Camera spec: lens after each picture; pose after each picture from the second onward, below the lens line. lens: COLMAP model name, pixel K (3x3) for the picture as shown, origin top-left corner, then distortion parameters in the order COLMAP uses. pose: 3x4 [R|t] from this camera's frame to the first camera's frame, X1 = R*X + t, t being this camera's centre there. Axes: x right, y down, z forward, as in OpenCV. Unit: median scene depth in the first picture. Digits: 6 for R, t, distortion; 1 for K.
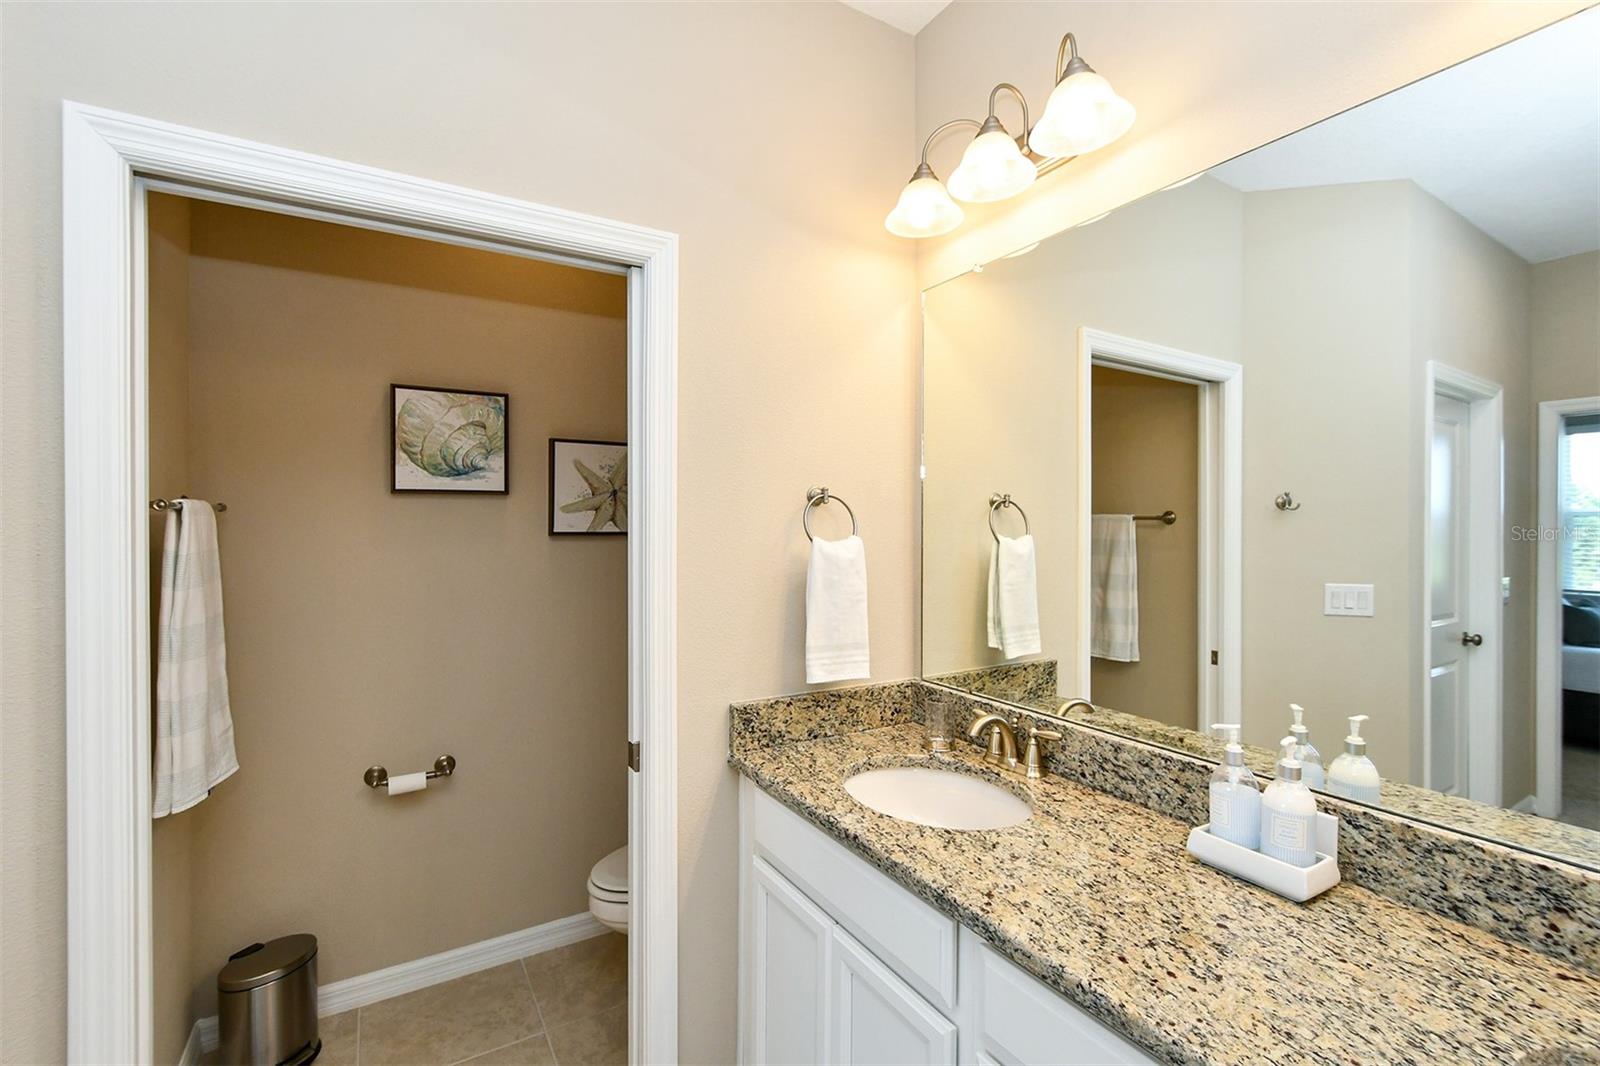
lens RADIAL K [[707.2, 0, 802.4], [0, 707.2, 536.2], [0, 0, 1]] dist [-0.000936, -0.000139]
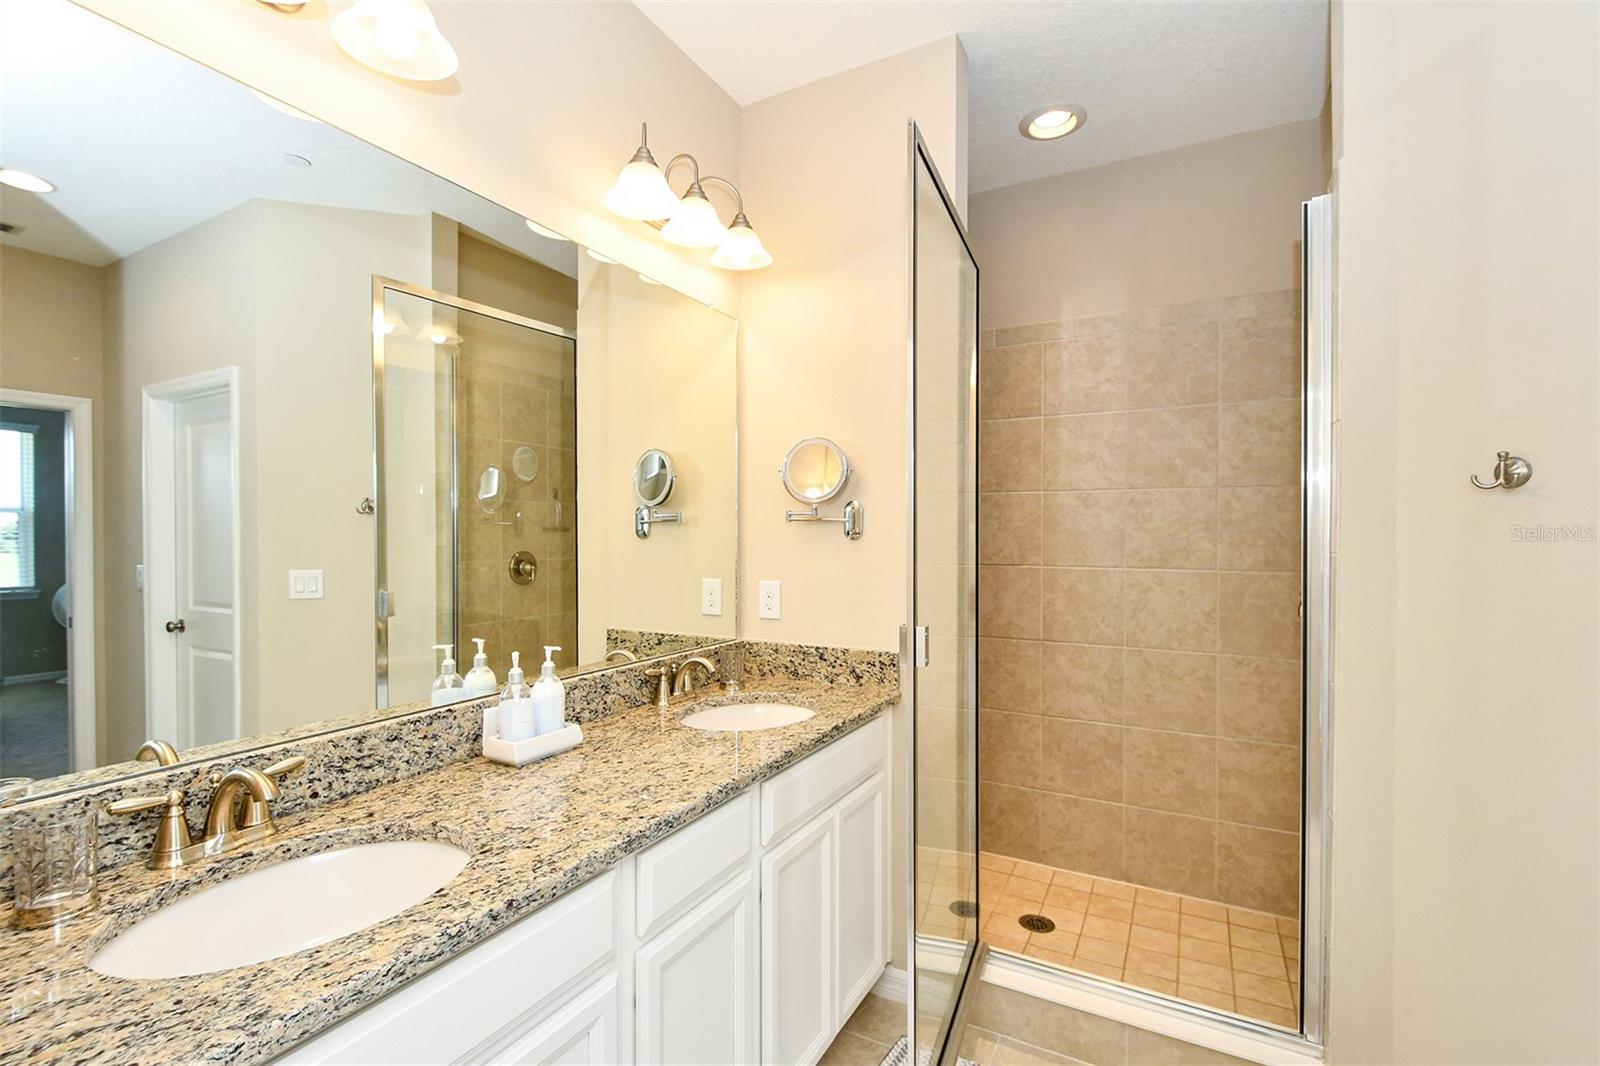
lens RADIAL K [[707.2, 0, 802.4], [0, 707.2, 536.2], [0, 0, 1]] dist [-0.000936, -0.000139]
pose [[-0.511169, -0.004170, 0.859470, -0.692359], [0.005881, 0.999948, 0.008350, 0.040940], [-0.859460, 0.009323, -0.511118, 1.088561]]
